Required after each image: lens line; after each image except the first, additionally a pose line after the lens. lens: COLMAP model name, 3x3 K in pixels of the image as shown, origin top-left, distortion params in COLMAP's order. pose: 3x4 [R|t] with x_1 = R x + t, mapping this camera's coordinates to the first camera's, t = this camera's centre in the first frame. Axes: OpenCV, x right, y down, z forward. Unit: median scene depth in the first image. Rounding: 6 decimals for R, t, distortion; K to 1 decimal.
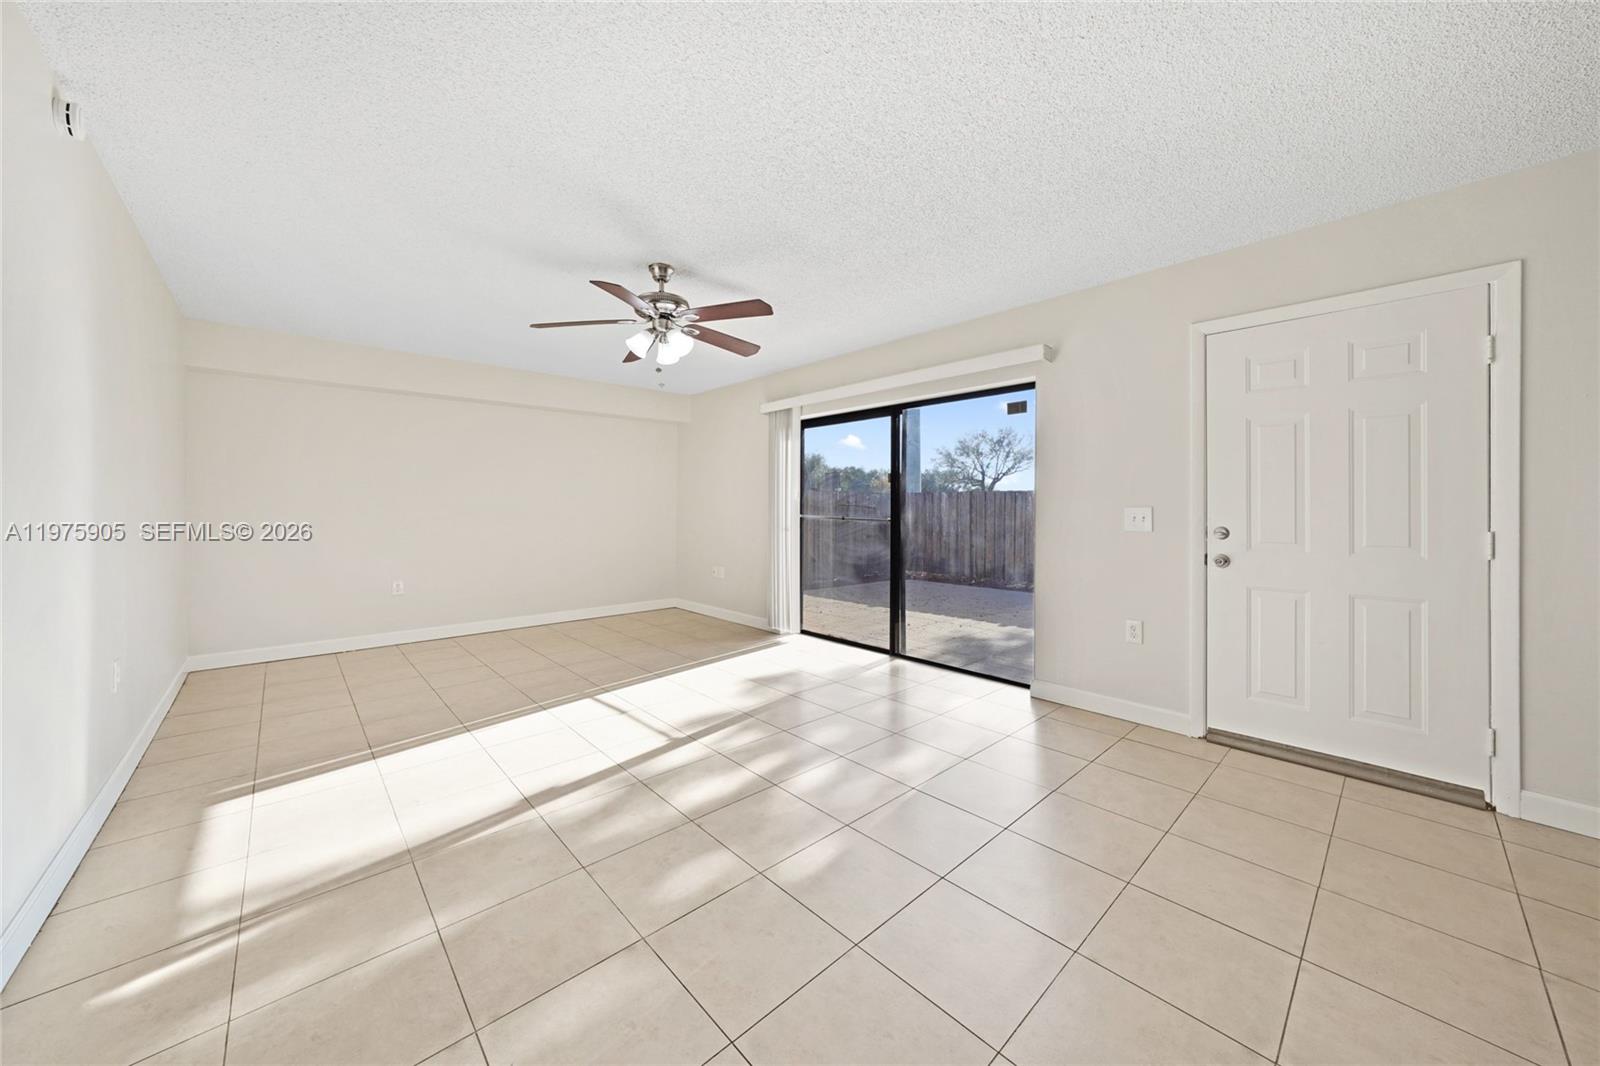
lens RADIAL K [[561.0, 0, 798.8], [0, 561.0, 527.6], [0, 0, 1]] dist [-0.000570, -0.000025]
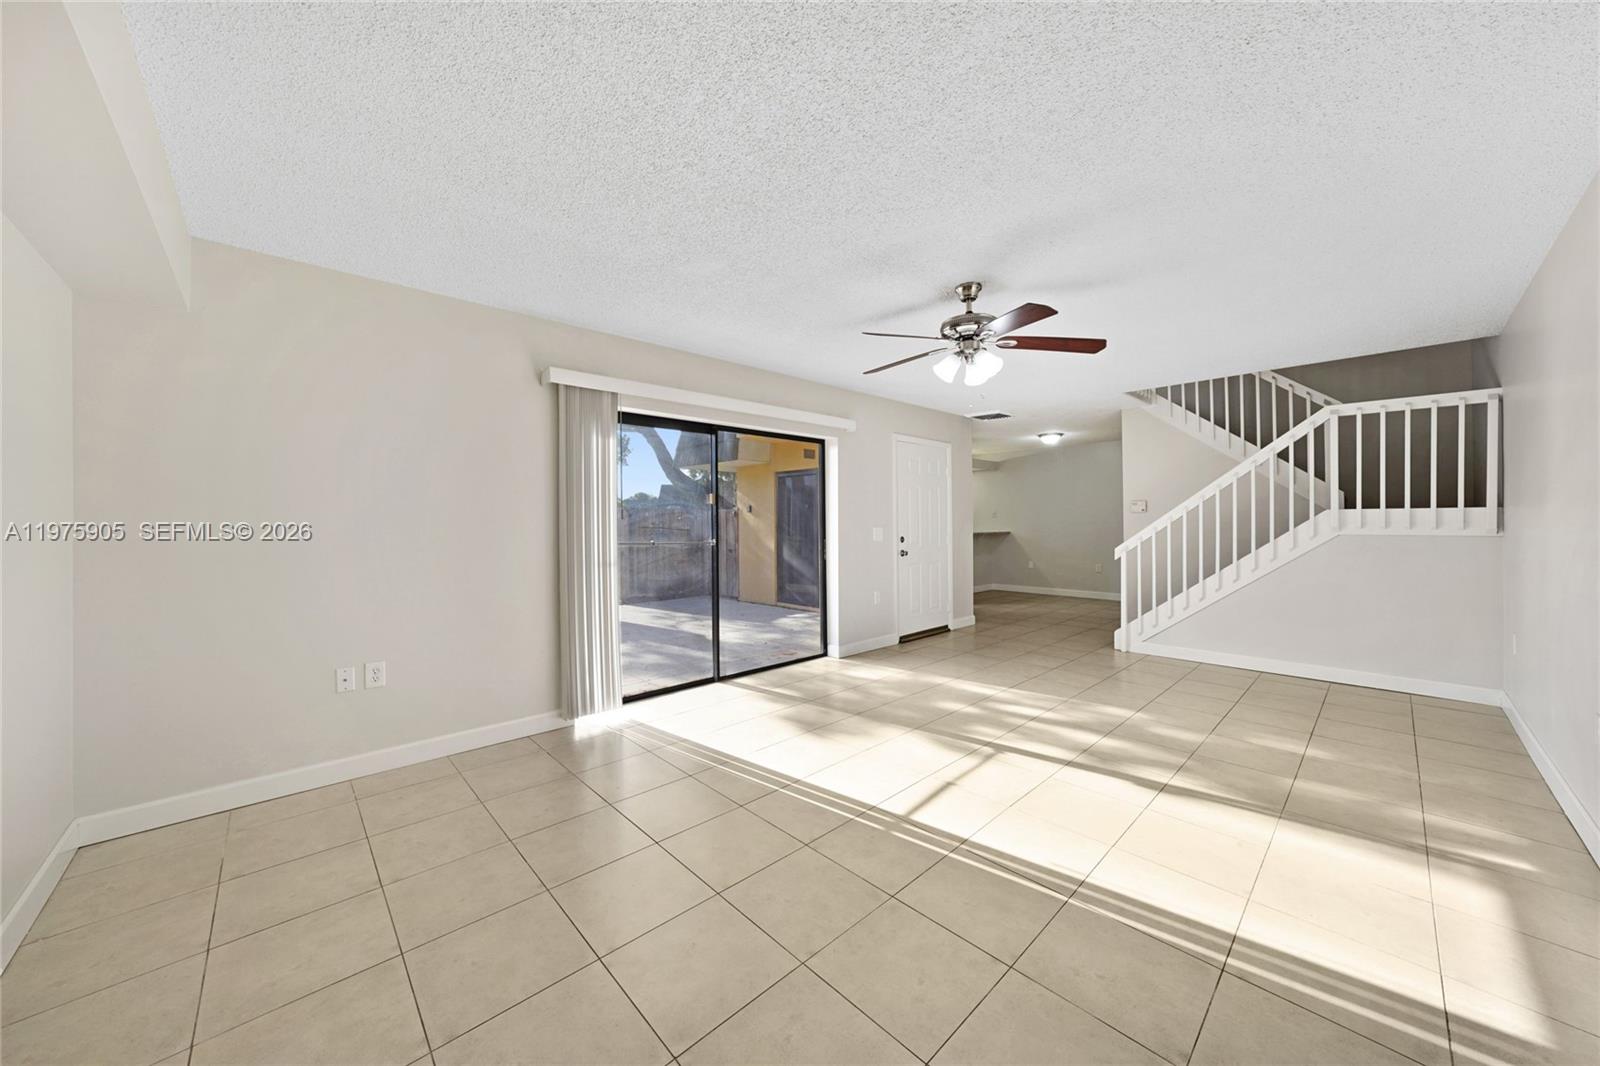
lens RADIAL K [[561.0, 0, 798.8], [0, 561.0, 527.6], [0, 0, 1]] dist [-0.000570, -0.000025]
pose [[-0.002035, -0.012247, 0.999923, -1.228496], [0.037820, 0.999209, 0.012315, -0.069356], [-0.999282, 0.037842, -0.001570, 1.310012]]
